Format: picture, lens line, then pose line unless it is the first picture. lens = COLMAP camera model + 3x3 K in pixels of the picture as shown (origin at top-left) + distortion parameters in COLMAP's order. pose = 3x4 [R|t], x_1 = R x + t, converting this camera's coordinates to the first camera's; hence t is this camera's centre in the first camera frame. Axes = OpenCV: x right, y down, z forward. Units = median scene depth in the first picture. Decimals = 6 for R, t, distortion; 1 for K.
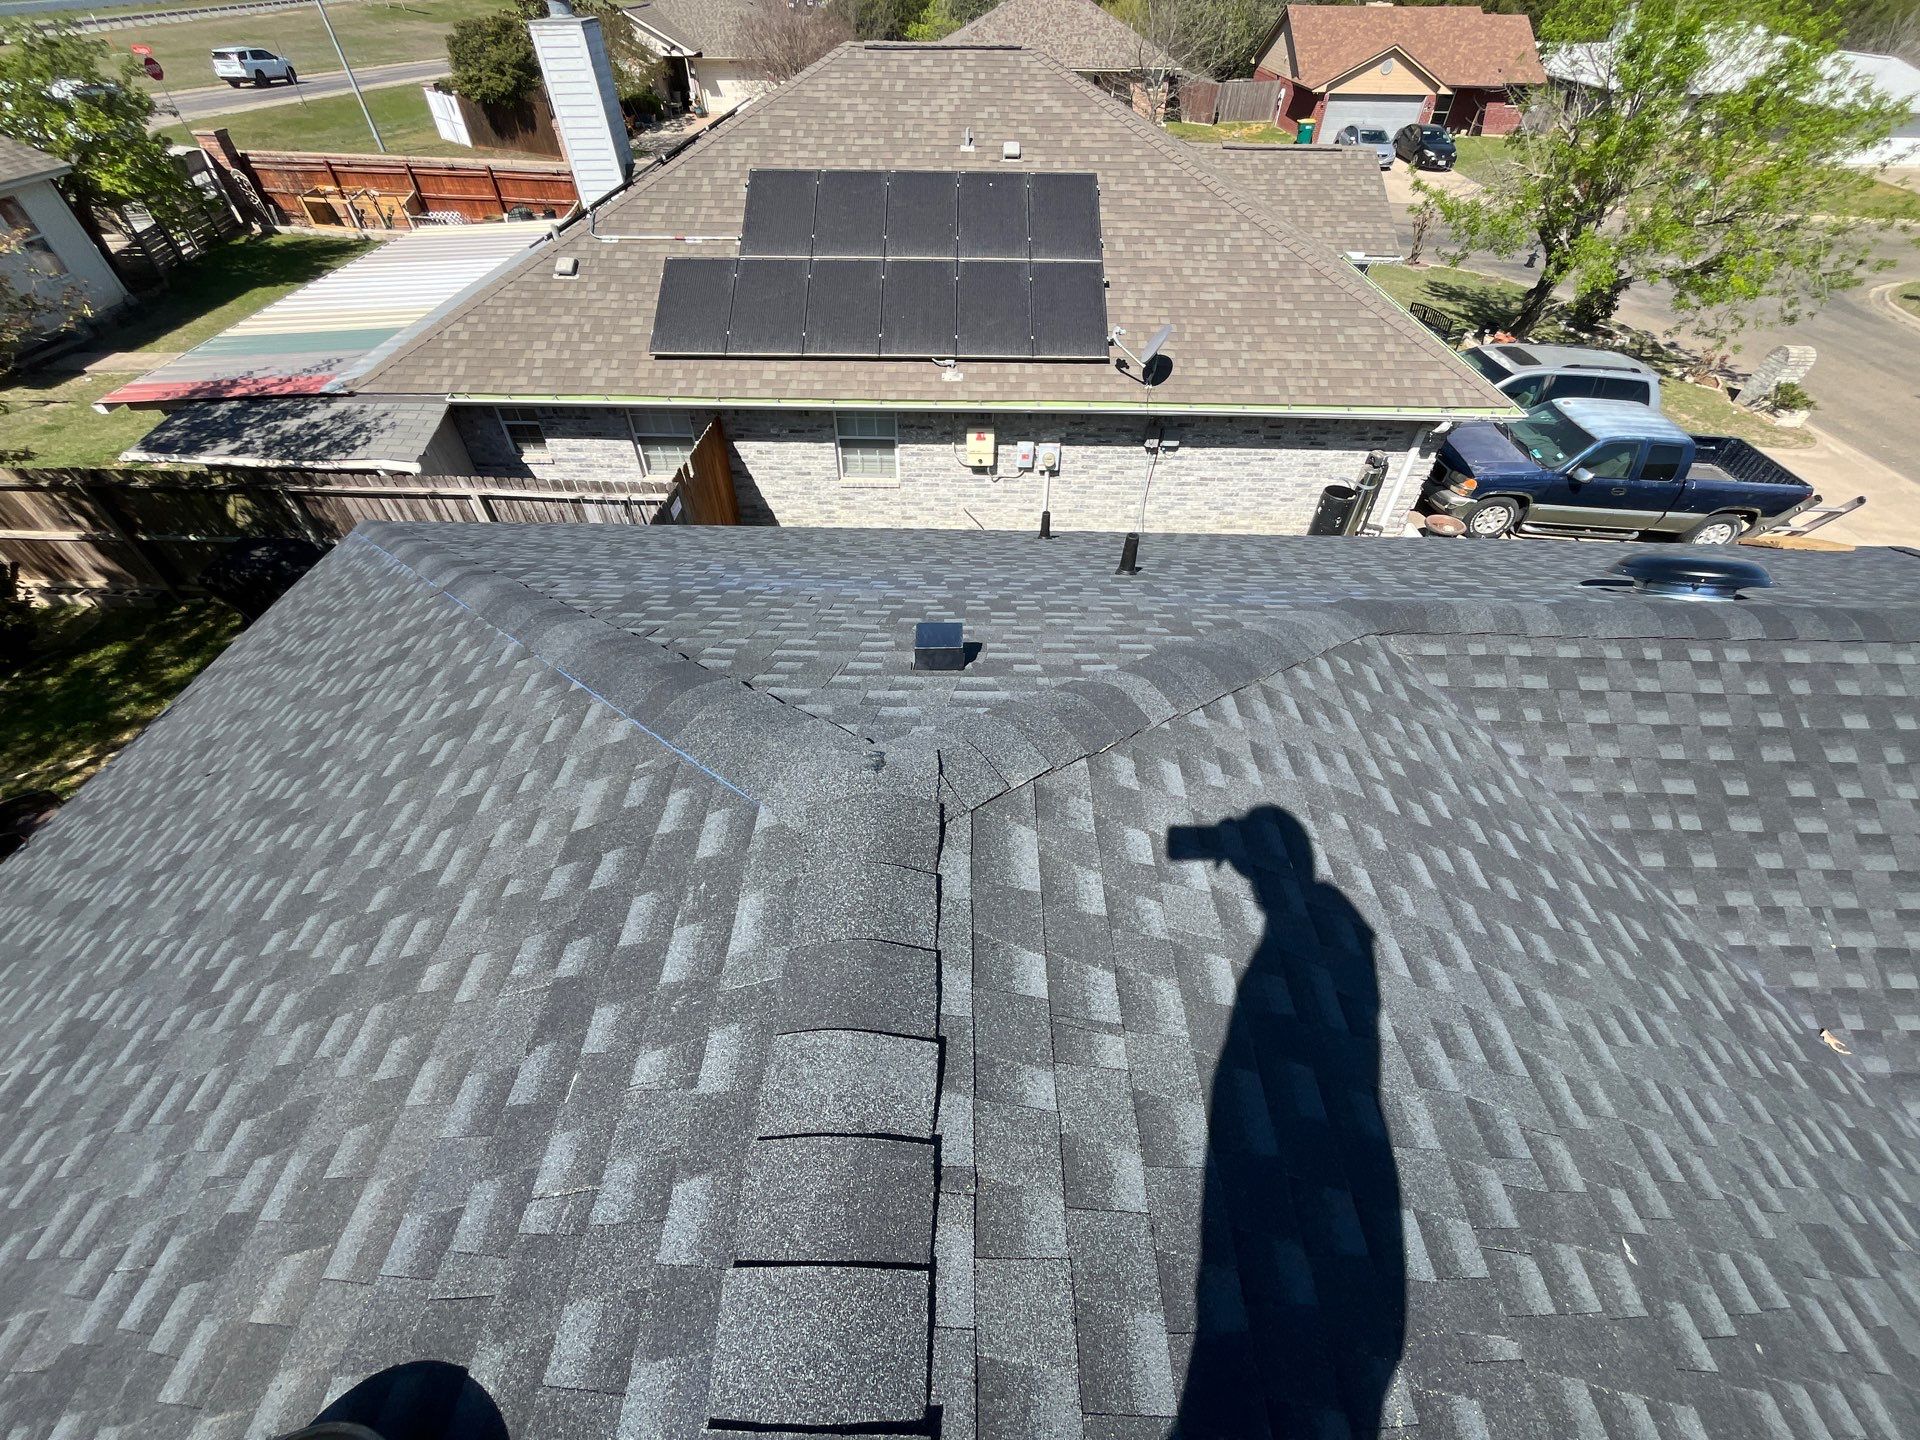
lens RADIAL K [[778.4, 0, 960.0], [0, 778.4, 720.0], [0, 0, 1]] dist [-0.001521, -0.000327]
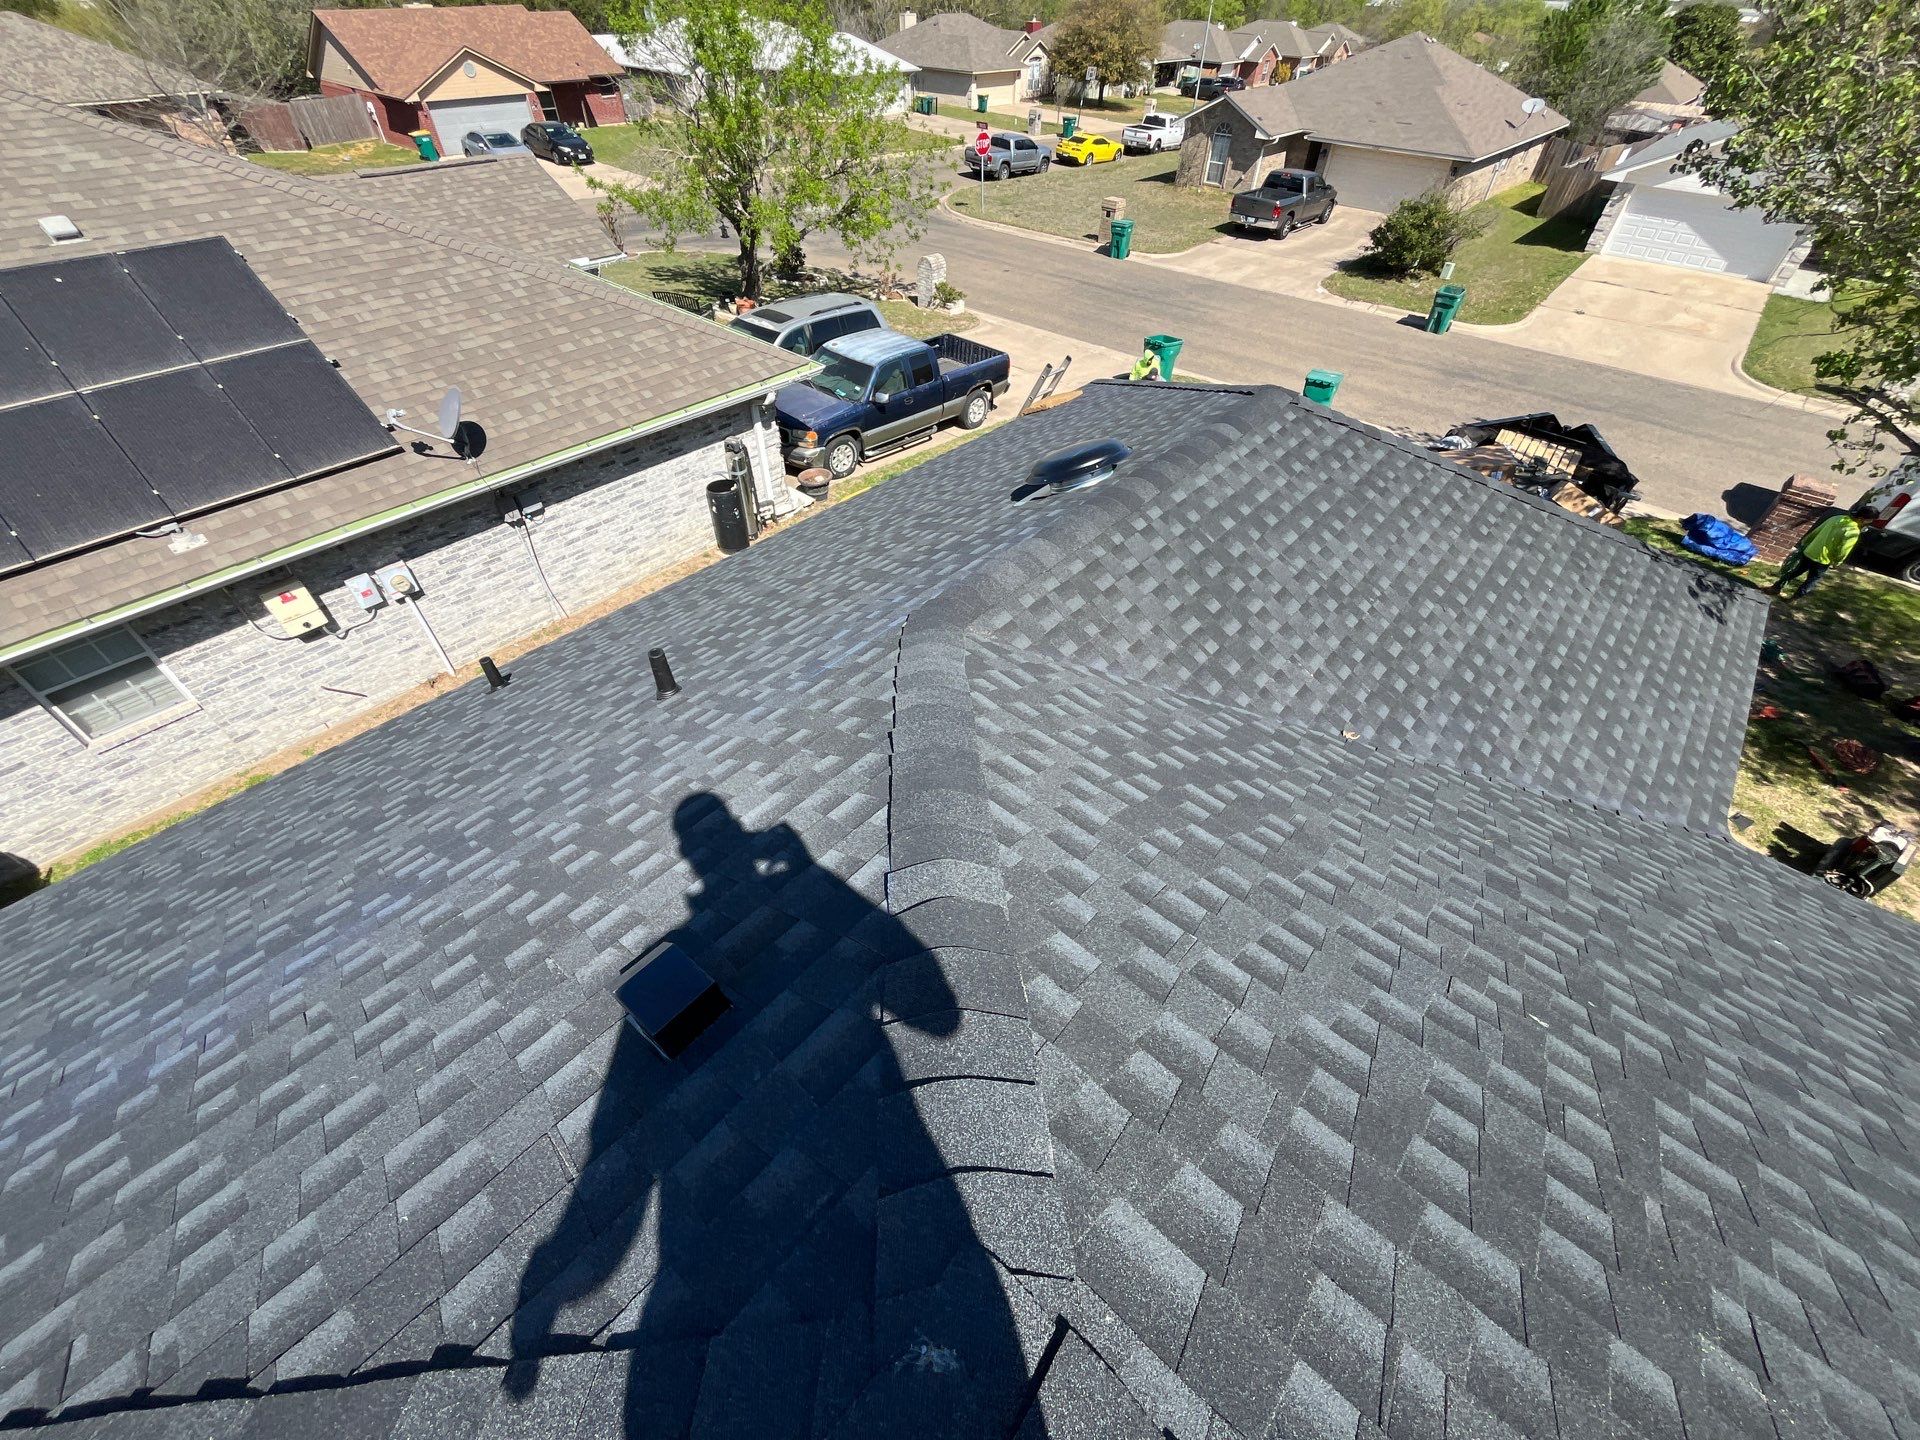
lens RADIAL K [[780.1, 0, 960.0], [0, 780.1, 720.0], [0, 0, 1]] dist [-0.002889, -0.000602]
pose [[0.651737, -0.527149, 0.545300, -0.021571], [0.526721, 0.831898, 0.174675, -0.057787], [-0.545714, 0.173379, 0.819839, 0.058966]]
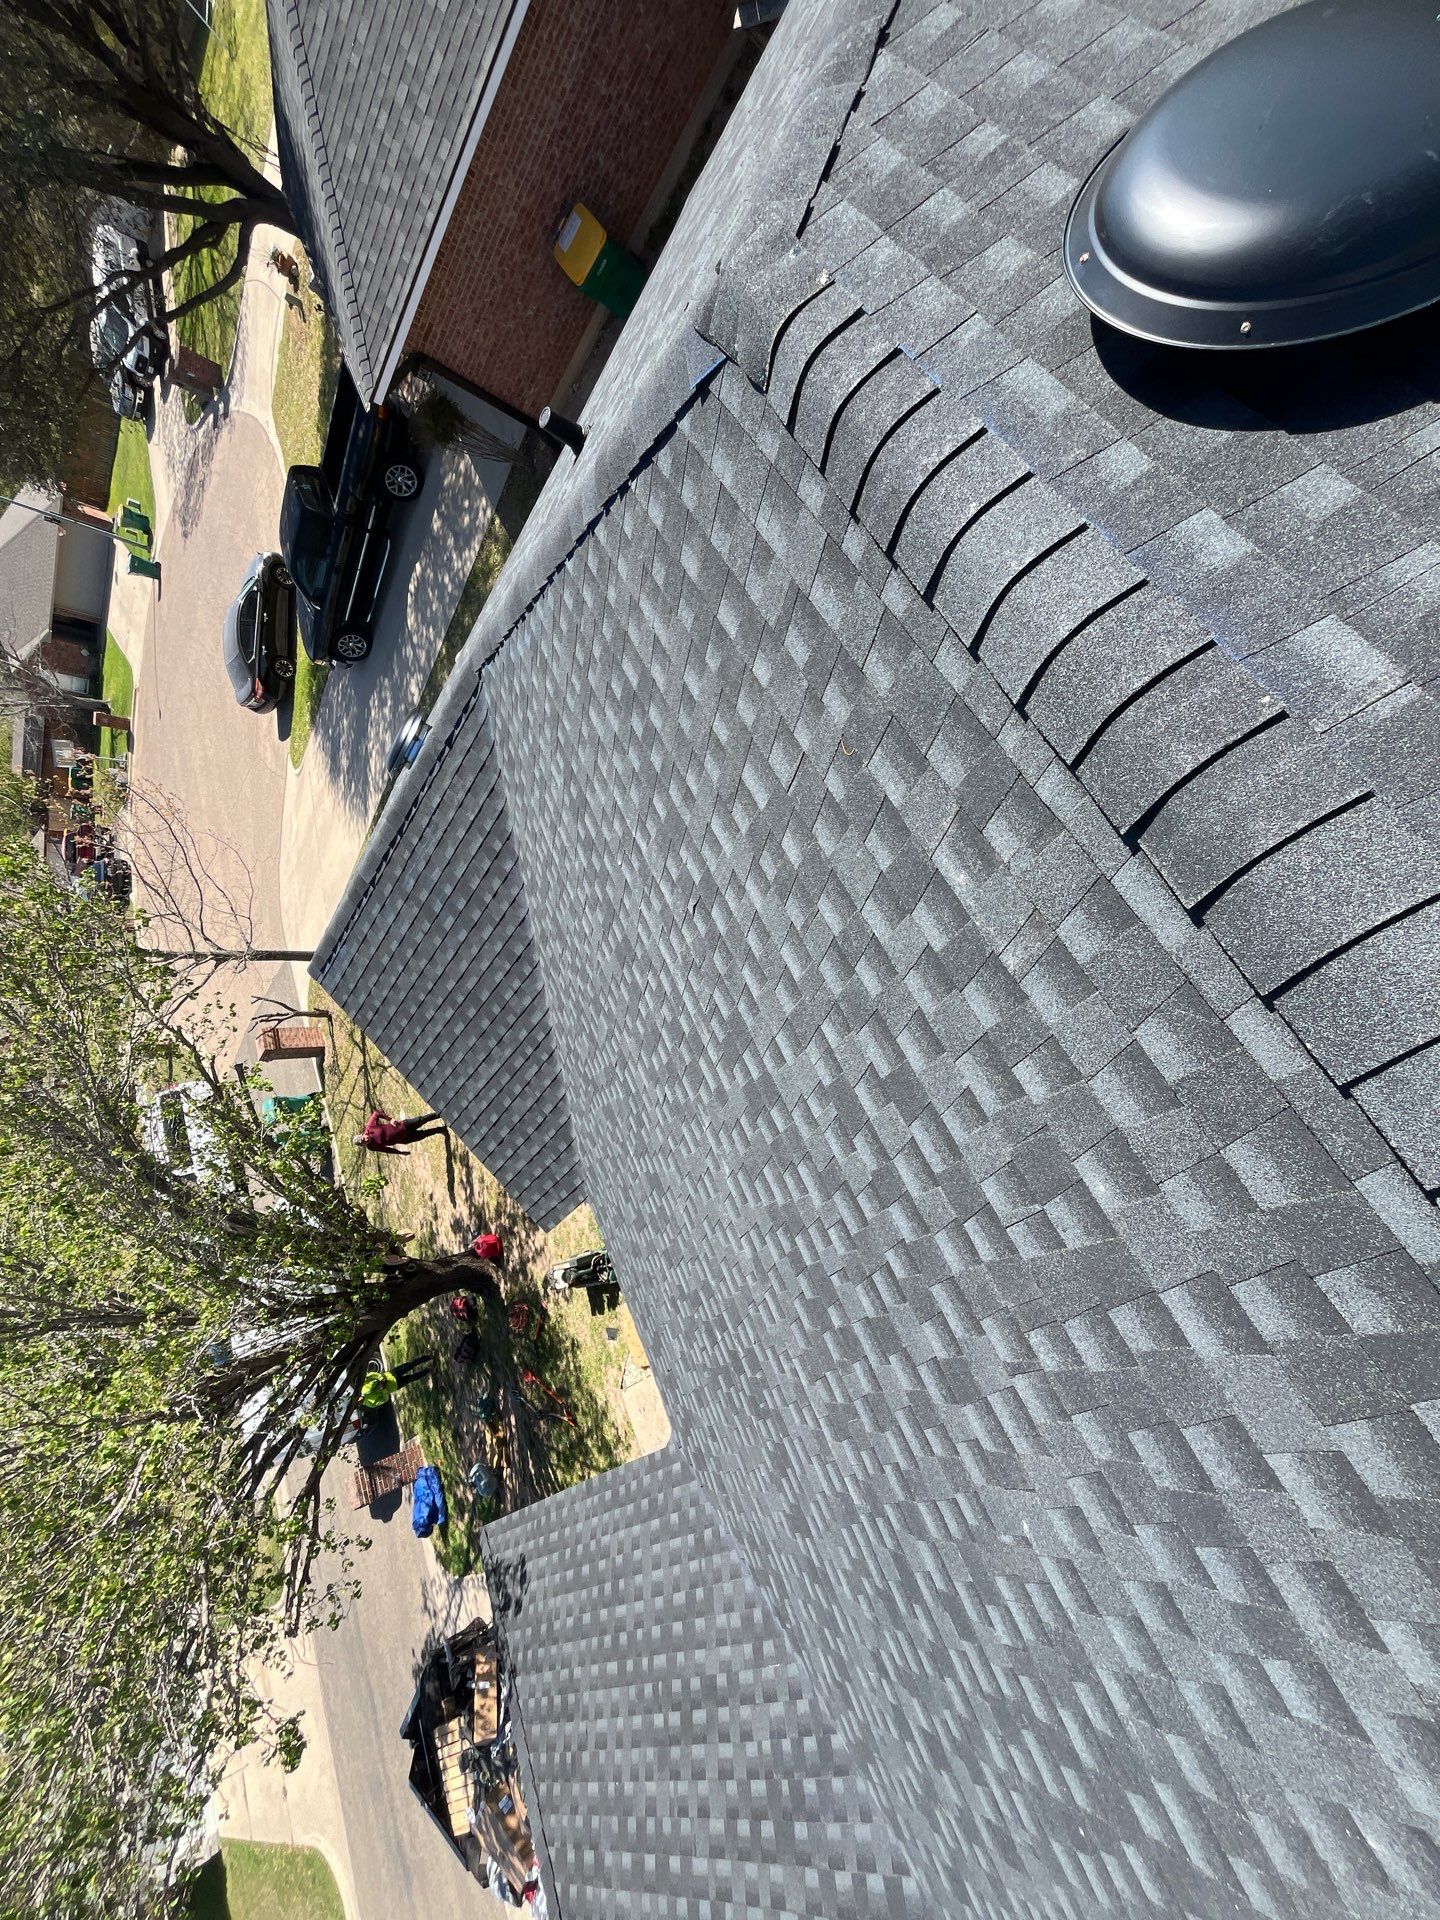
lens RADIAL K [[780.1, 0, 720.1], [0, 780.1, 961.0], [0, 0, 1]] dist [-0.002889, -0.000602]
pose [[-0.593571, 0.594247, 0.542719, -0.019879], [0.197099, -0.546489, 0.813942, 0.064300], [0.780272, 0.590102, 0.207255, -0.078529]]
